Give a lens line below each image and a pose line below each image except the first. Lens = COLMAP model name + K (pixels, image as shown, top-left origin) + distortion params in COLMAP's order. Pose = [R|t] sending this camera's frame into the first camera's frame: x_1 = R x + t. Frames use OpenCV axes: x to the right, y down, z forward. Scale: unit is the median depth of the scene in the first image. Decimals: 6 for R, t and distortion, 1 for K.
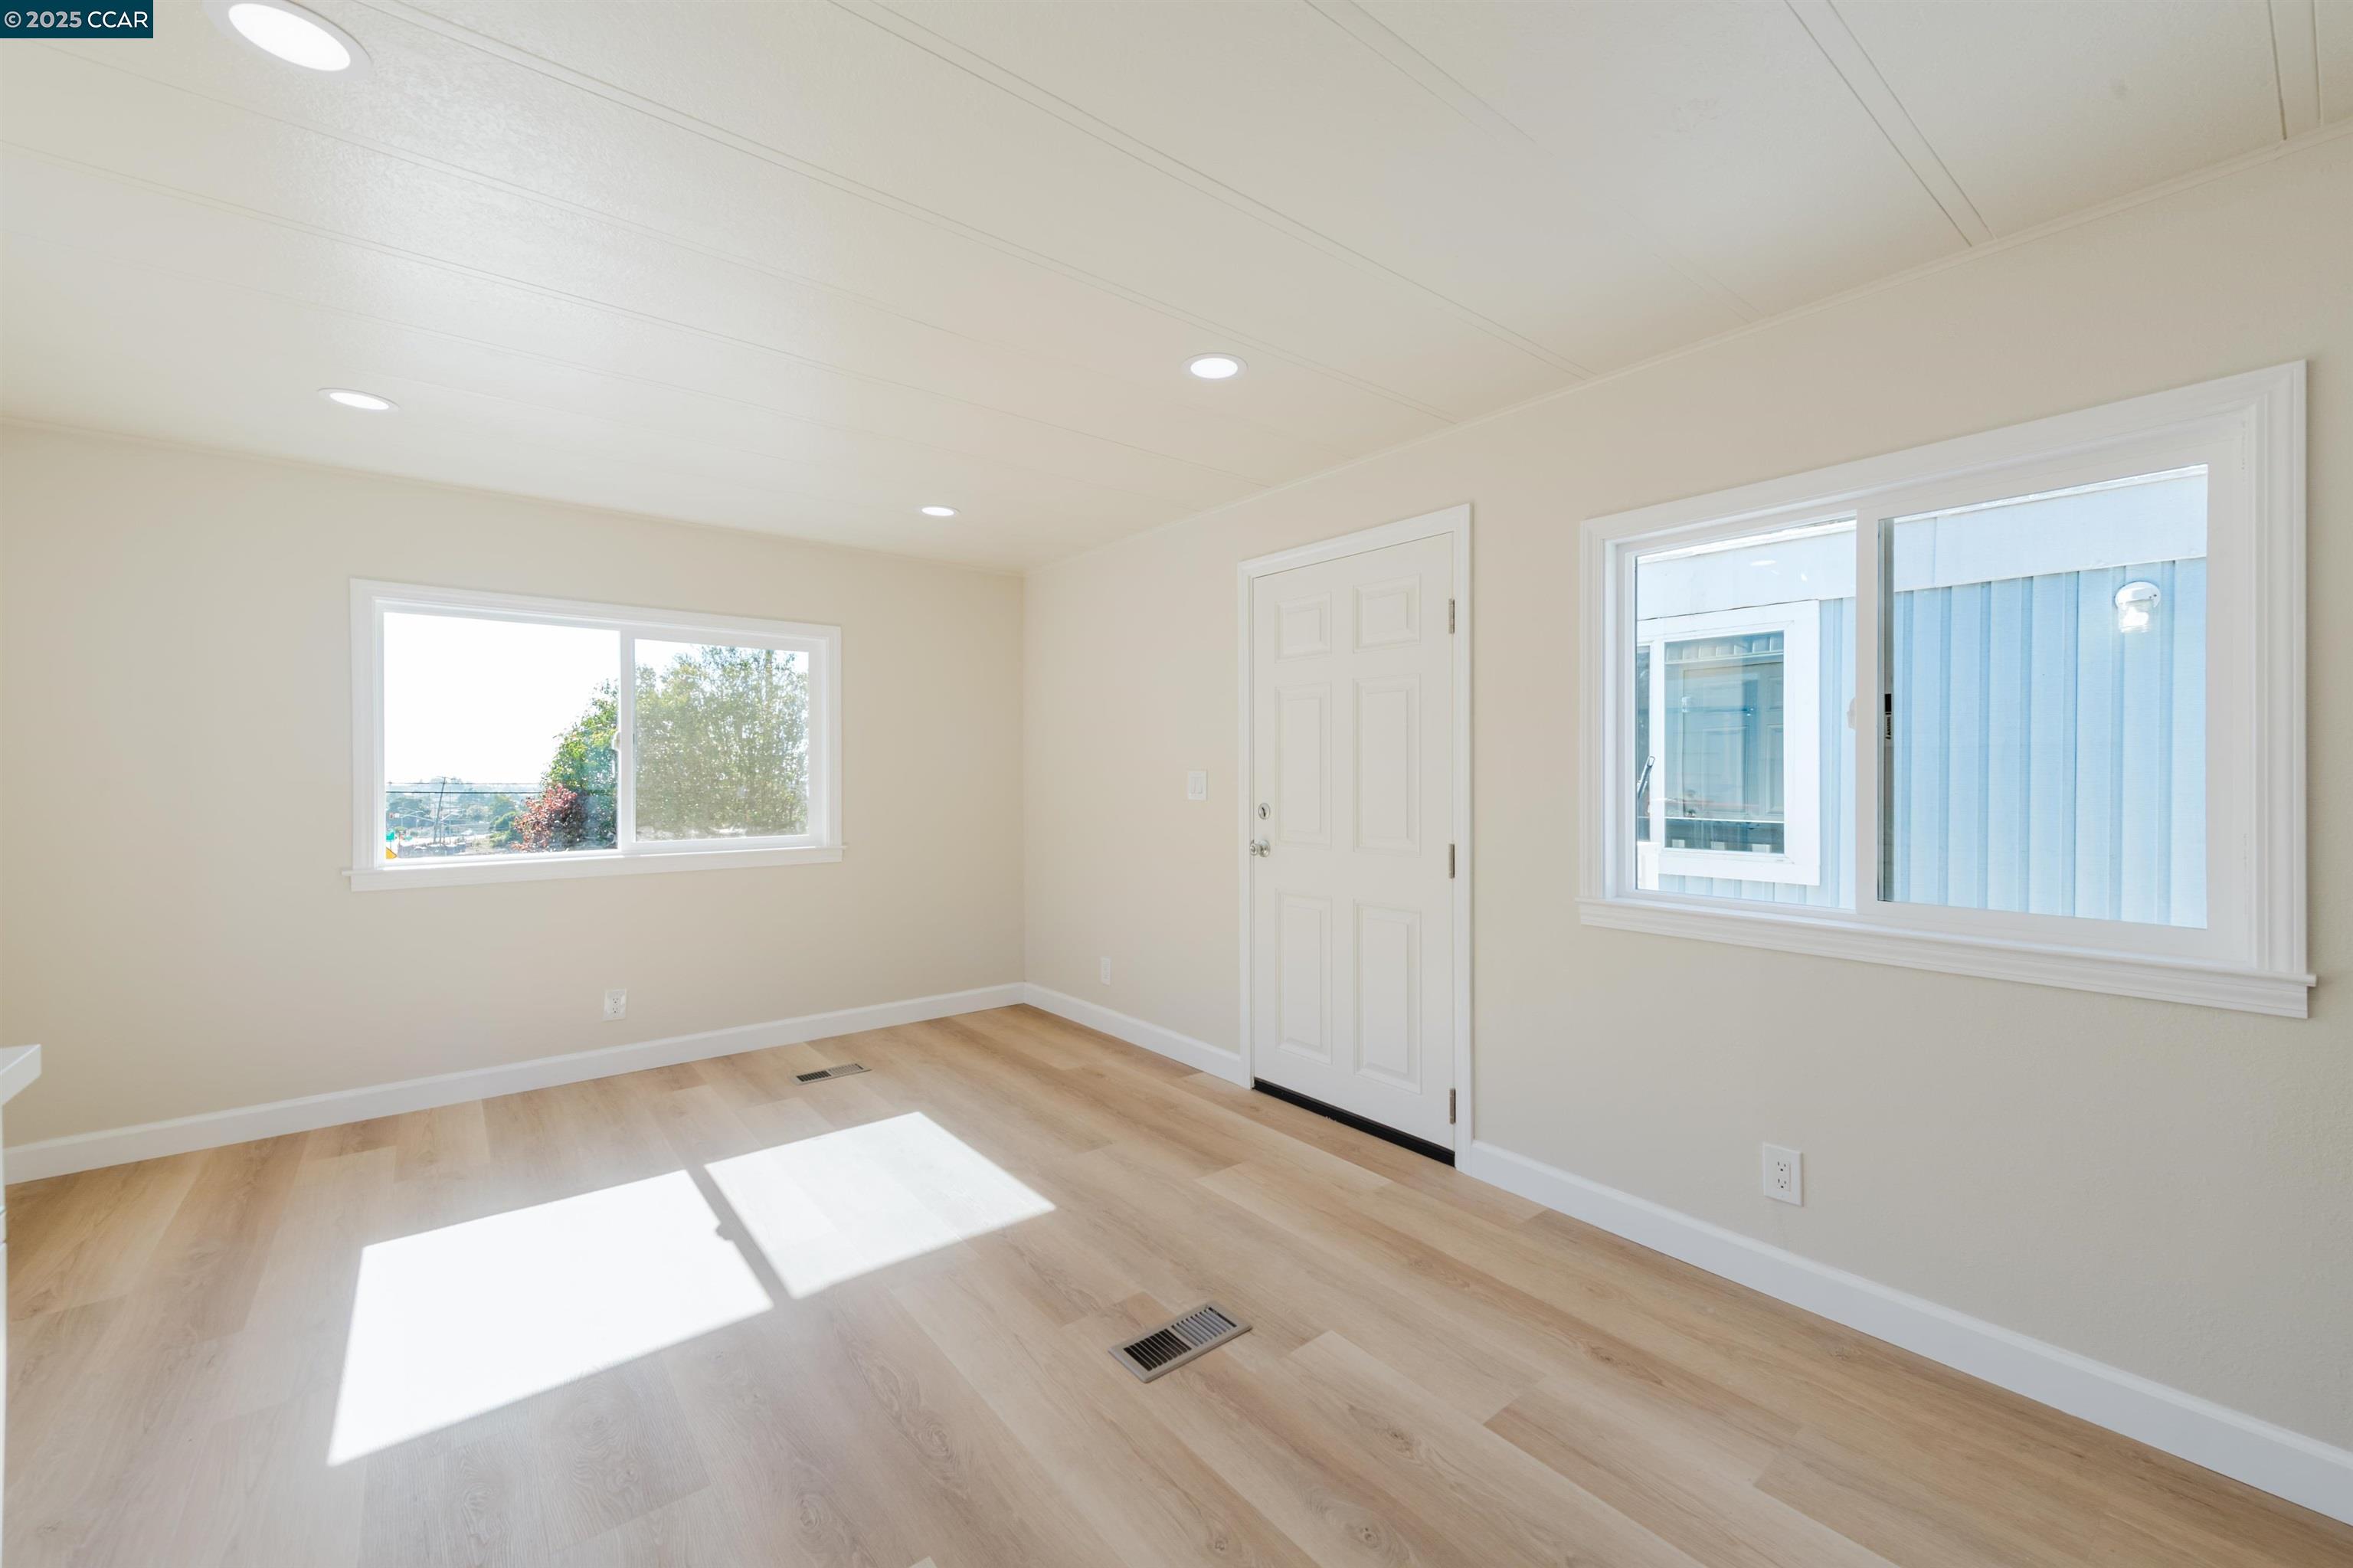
lens RADIAL K [[922.0, 0, 1202.9], [0, 922.0, 769.0], [0, 0, 1]] dist [0.002416, -0.000174]
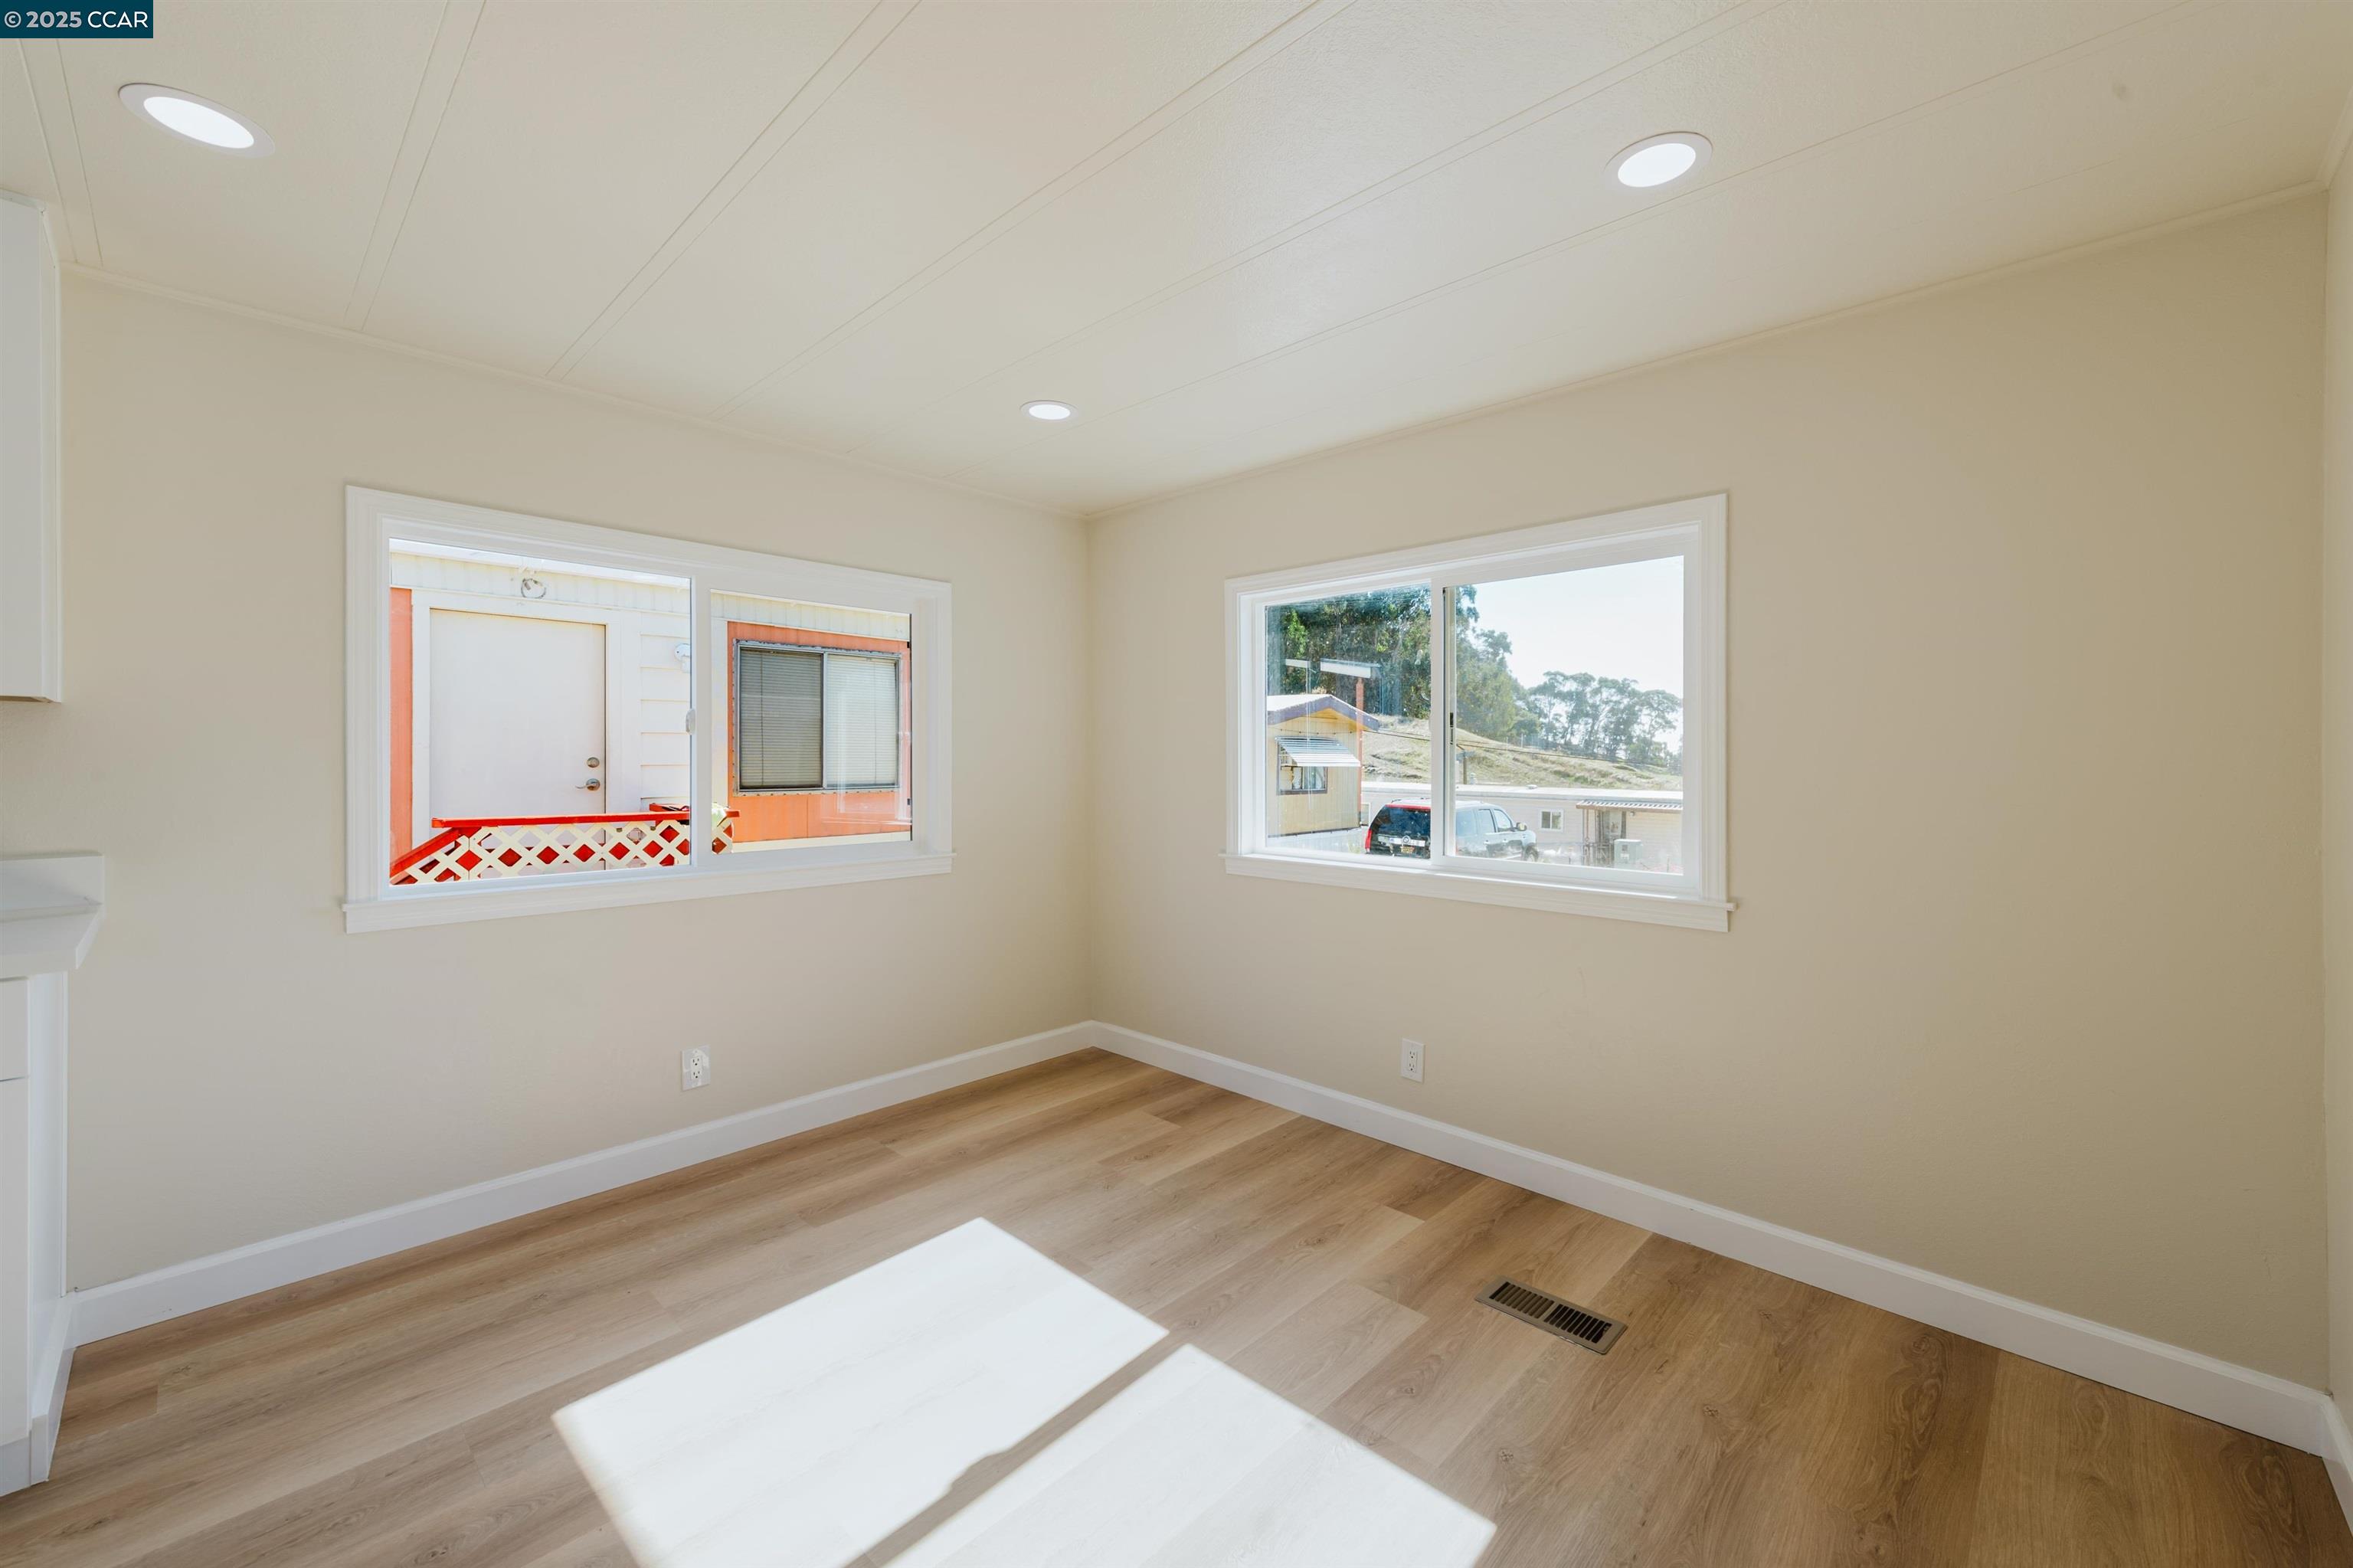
lens RADIAL K [[922.0, 0, 1202.9], [0, 922.0, 769.0], [0, 0, 1]] dist [0.002416, -0.000174]
pose [[0.130335, 0.014432, -0.991365, 0.135463], [0.002311, 0.999887, 0.014860, -0.003255], [0.991467, -0.004228, 0.130287, 0.892791]]
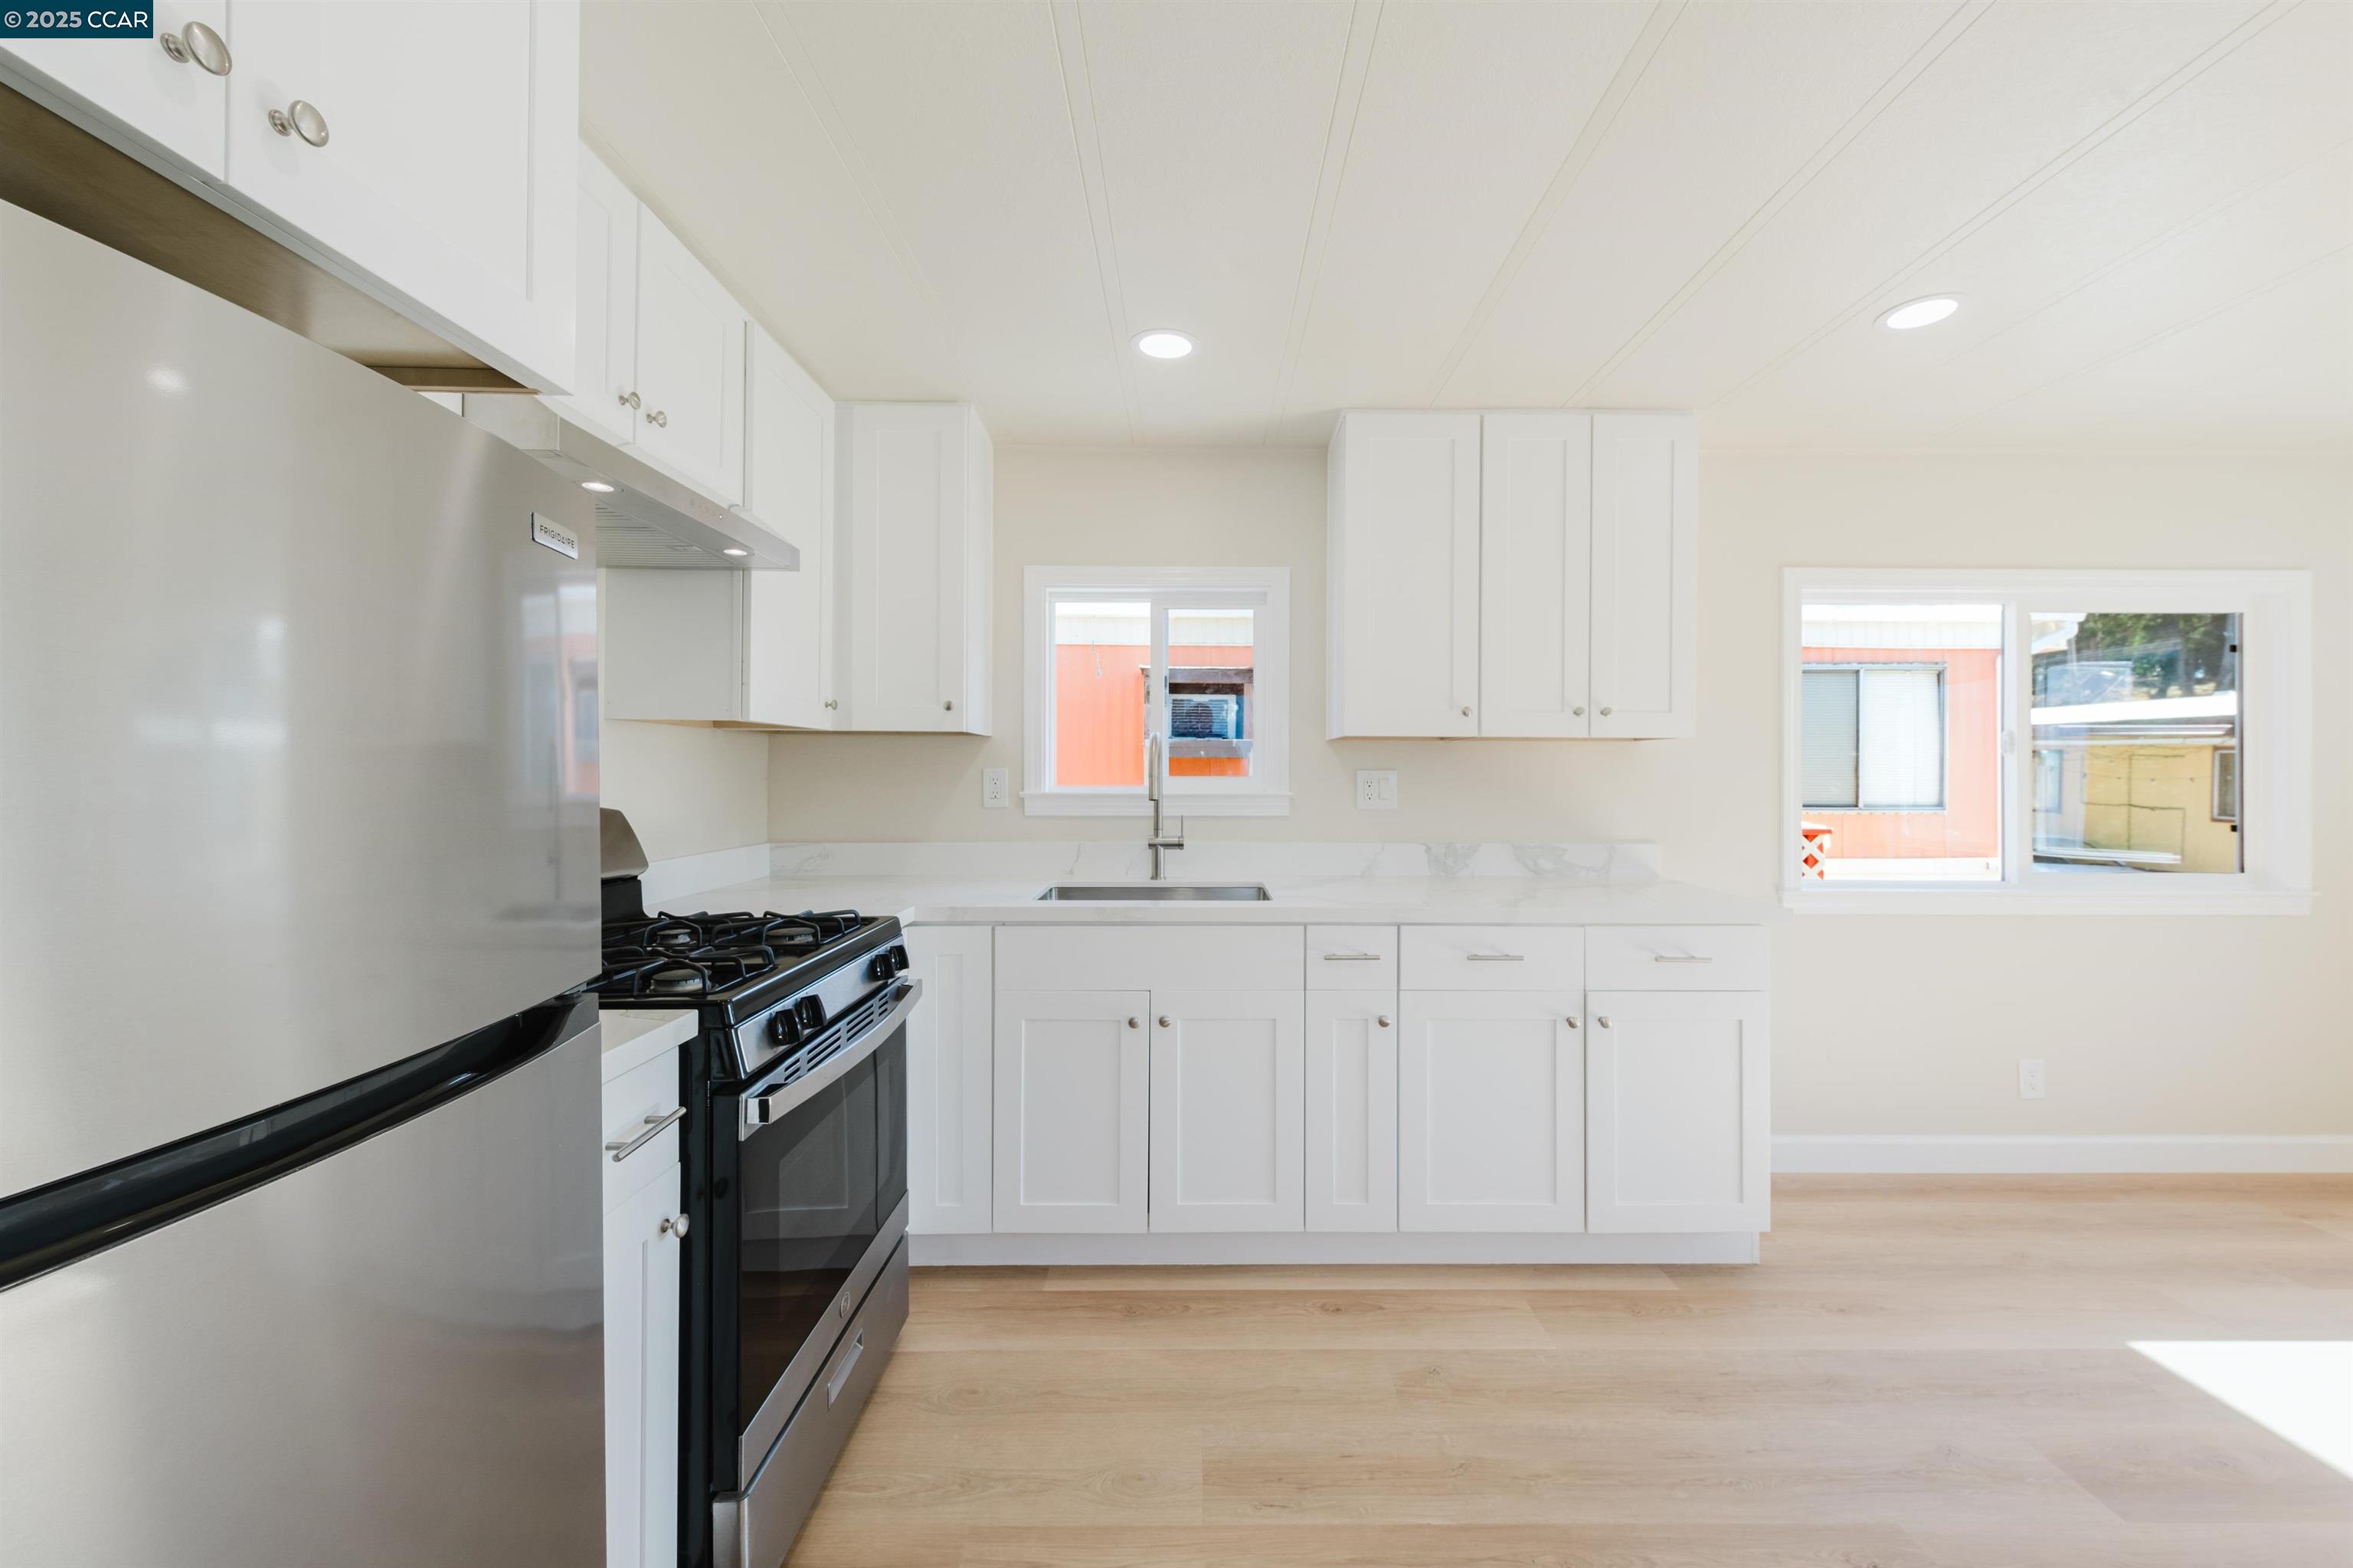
lens RADIAL K [[922.0, 0, 1202.9], [0, 922.0, 769.0], [0, 0, 1]] dist [0.002416, -0.000174]
pose [[-0.624603, -0.005250, -0.780925, 0.434200], [0.001476, 0.999968, -0.007903, -0.004575], [0.780941, -0.006089, -0.624575, 0.437132]]
